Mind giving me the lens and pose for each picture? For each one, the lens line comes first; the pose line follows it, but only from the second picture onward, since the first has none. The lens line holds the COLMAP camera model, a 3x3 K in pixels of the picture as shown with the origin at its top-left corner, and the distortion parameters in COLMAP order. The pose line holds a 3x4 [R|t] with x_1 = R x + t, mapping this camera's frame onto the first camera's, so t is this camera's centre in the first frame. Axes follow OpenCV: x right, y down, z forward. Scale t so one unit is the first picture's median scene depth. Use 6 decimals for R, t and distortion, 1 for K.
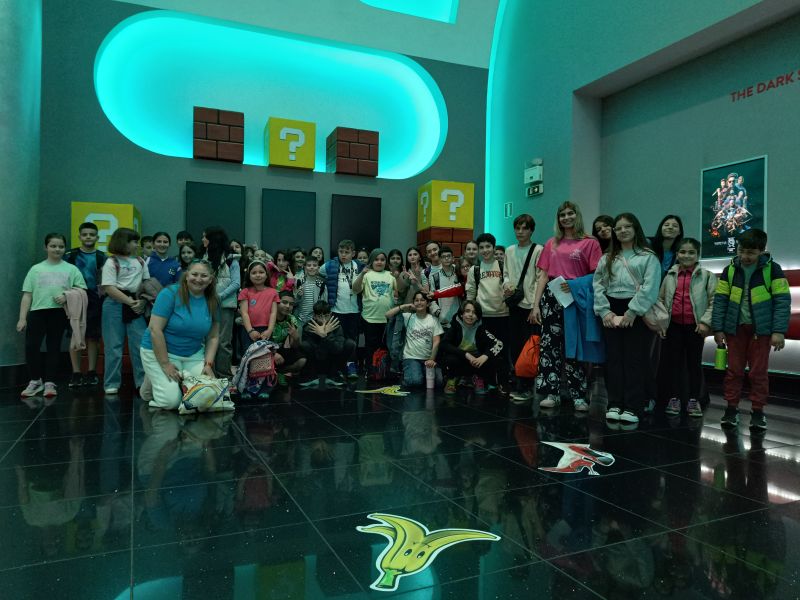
lens RADIAL K [[562.3, 0, 396.7], [0, 562.3, 297.7], [0, 0, 1]] dist [-0.003092, -0.003311]
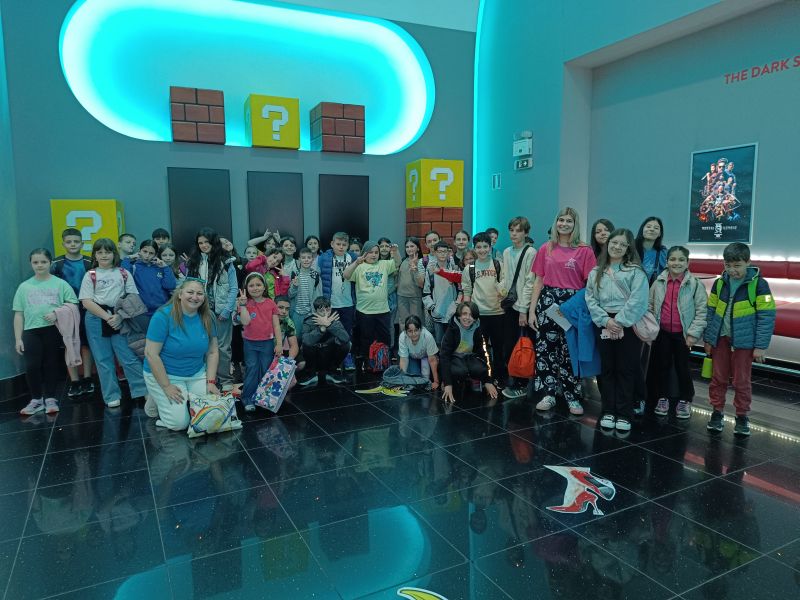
lens RADIAL K [[559.7, 0, 400.0], [0, 559.7, 300.0], [0, 0, 1]] dist [-0.004170, -0.003676]
pose [[0.998736, -0.026502, 0.042718, -0.027793], [0.021187, 0.992501, 0.120386, -0.104028], [-0.045588, -0.119328, 0.991808, 0.005636]]
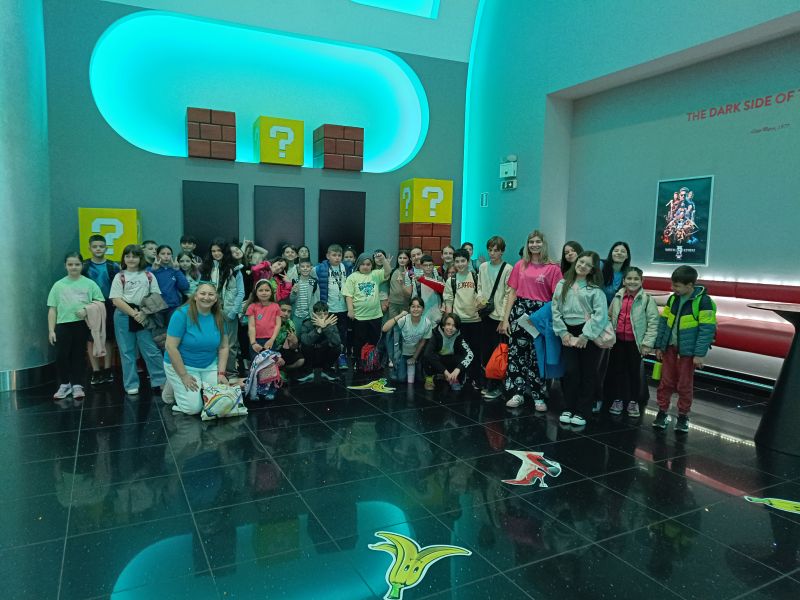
lens RADIAL K [[562.3, 0, 396.7], [0, 562.3, 297.7], [0, 0, 1]] dist [-0.003092, -0.003311]
pose [[0.999005, 0.002311, 0.044533, -0.021777], [-0.006836, 0.994790, 0.101718, -0.115124], [-0.044066, -0.101921, 0.993816, -0.107197]]
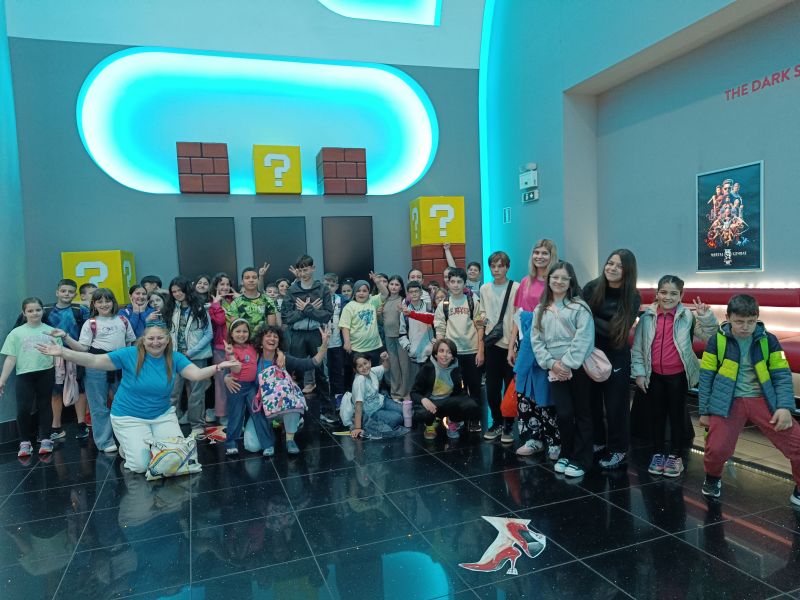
lens RADIAL K [[556.1, 0, 397.0], [0, 556.1, 306.5], [0, 0, 1]] dist [-0.001219, 0.000501]
pose [[0.995145, -0.052548, -0.083223, 0.118609], [0.057798, 0.996402, 0.061994, -0.101767], [0.079666, -0.066503, 0.994601, 0.024349]]
